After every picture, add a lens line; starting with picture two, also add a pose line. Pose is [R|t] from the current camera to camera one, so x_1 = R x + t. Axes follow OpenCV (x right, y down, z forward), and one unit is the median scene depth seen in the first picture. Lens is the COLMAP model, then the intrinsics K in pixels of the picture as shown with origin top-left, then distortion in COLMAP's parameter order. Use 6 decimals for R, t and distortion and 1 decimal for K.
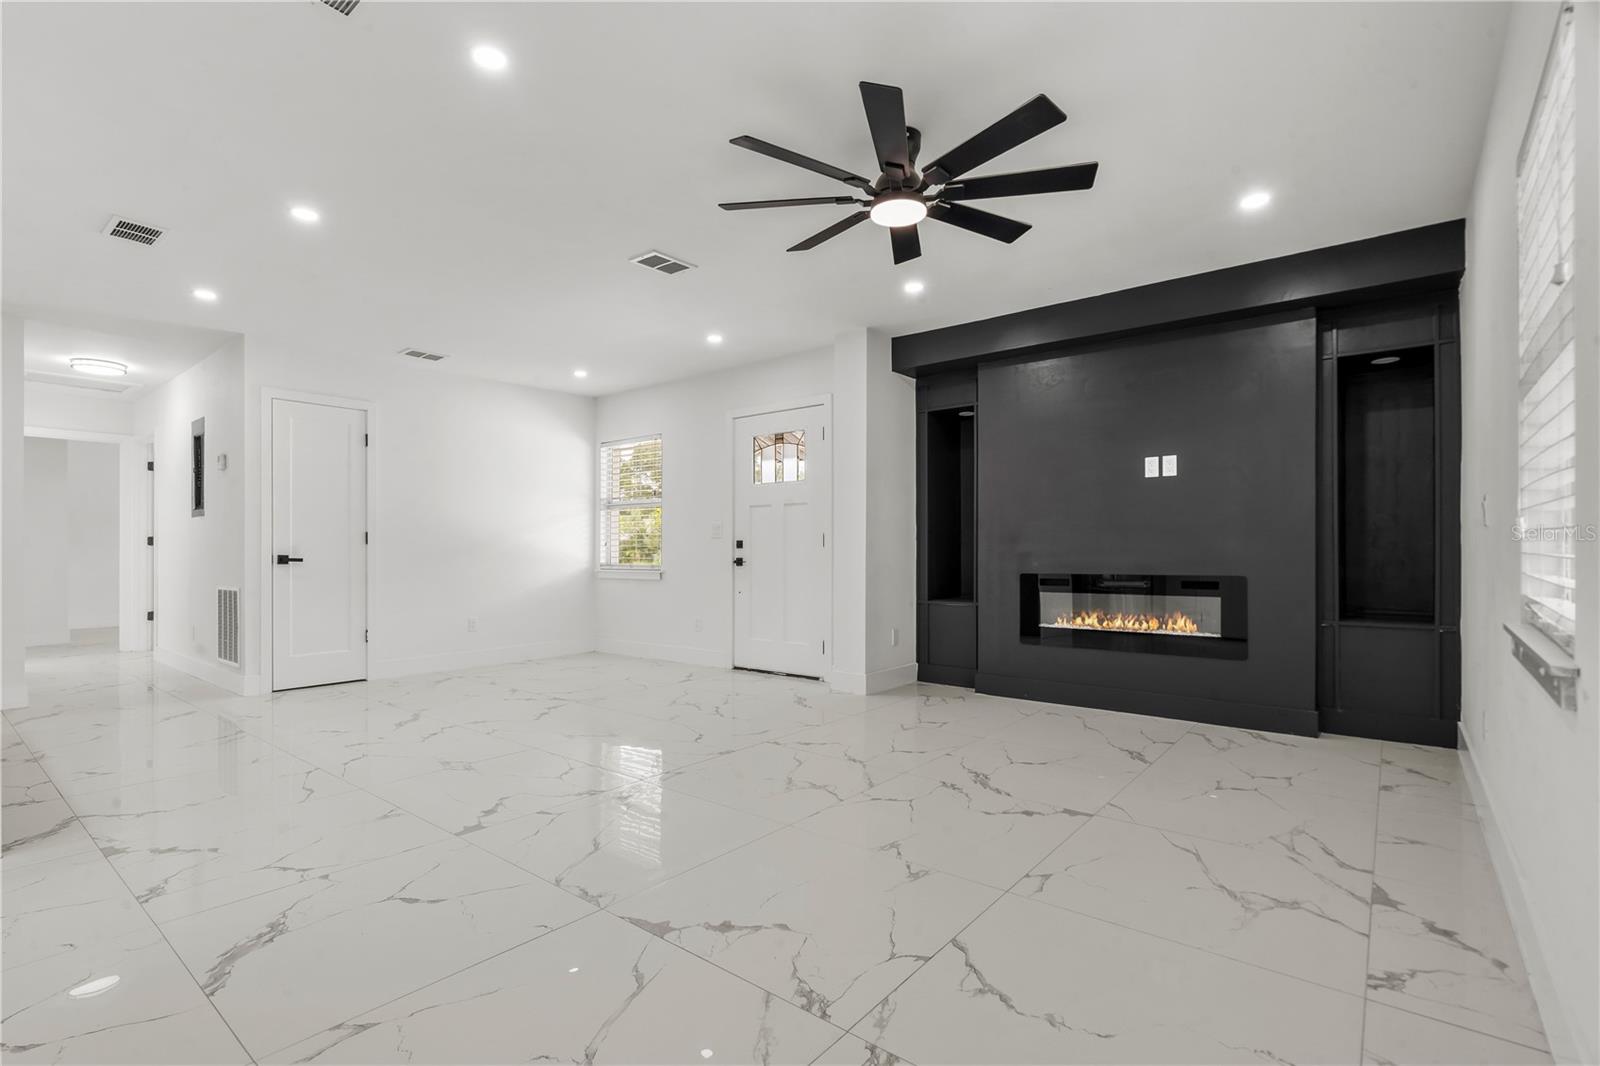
lens RADIAL K [[741.7, 0, 778.9], [0, 741.7, 549.0], [0, 0, 1]] dist [0.002719, 0.000825]
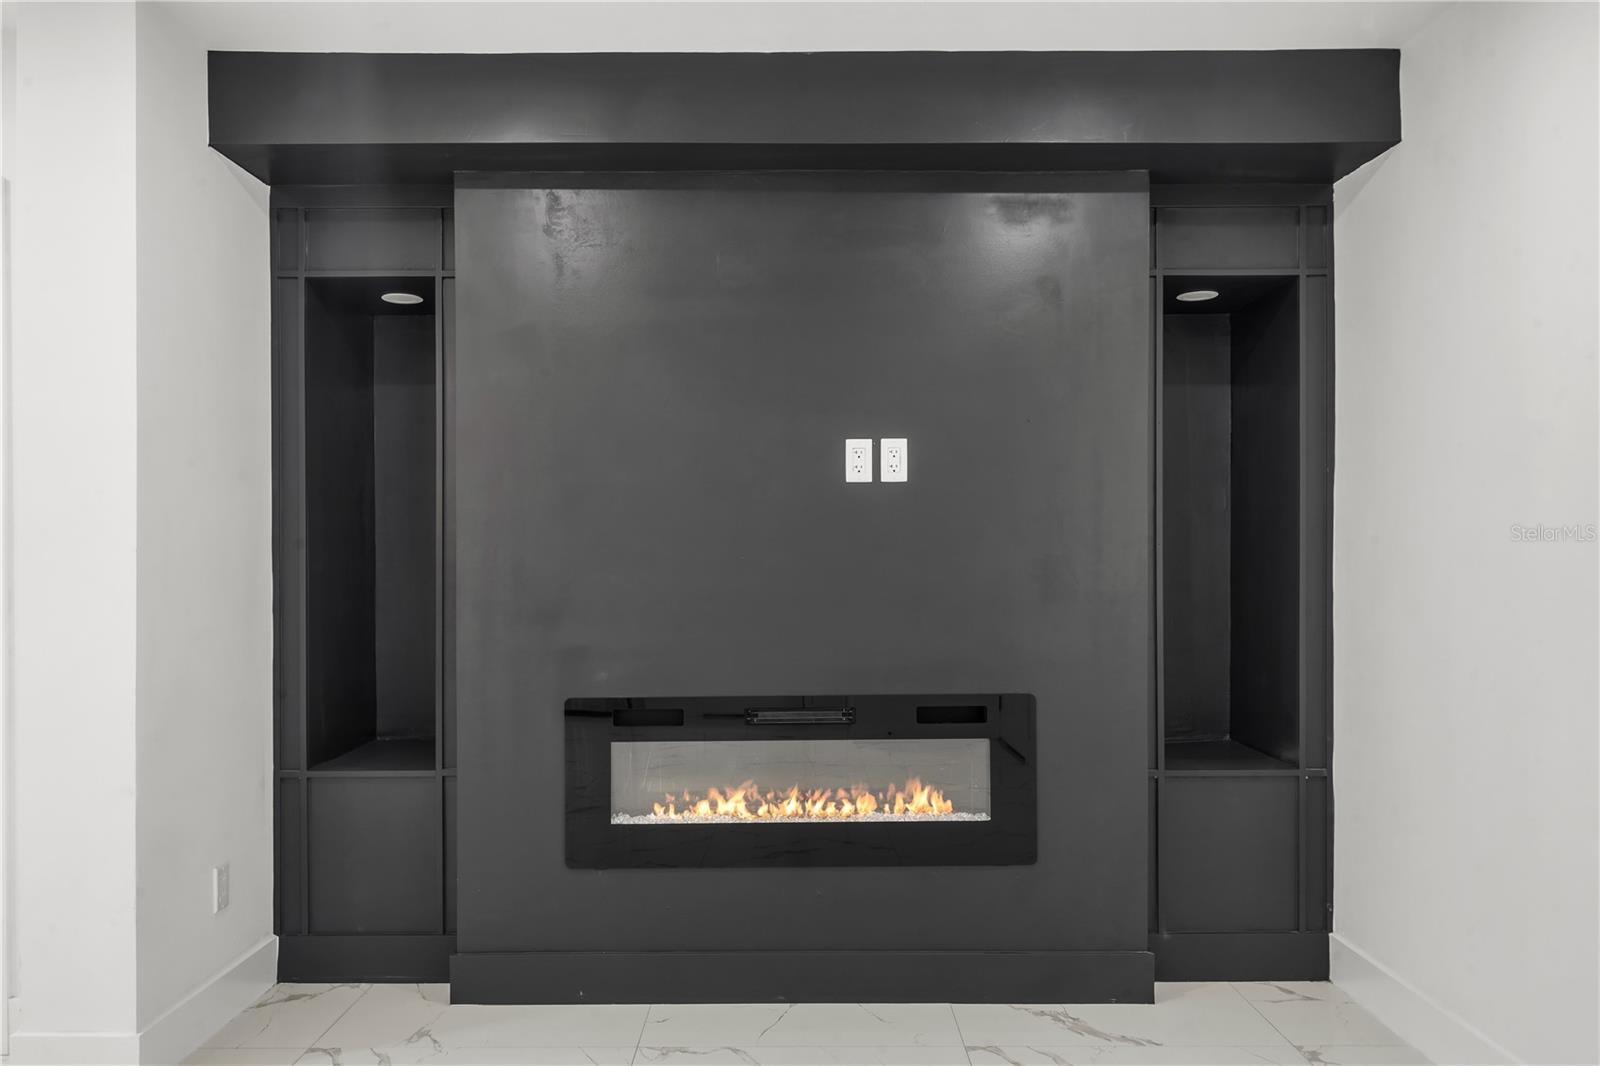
lens RADIAL K [[1126.2, 0, 800.0], [0, 1126.2, 533.0], [0, 0, 1]] dist [-0.001955, -0.000393]
pose [[0.768645, -0.000125, 0.639676, 0.029064], [0.001624, 0.999997, -0.001756, -0.061357], [-0.639673, 0.002389, 0.768643, 0.466627]]
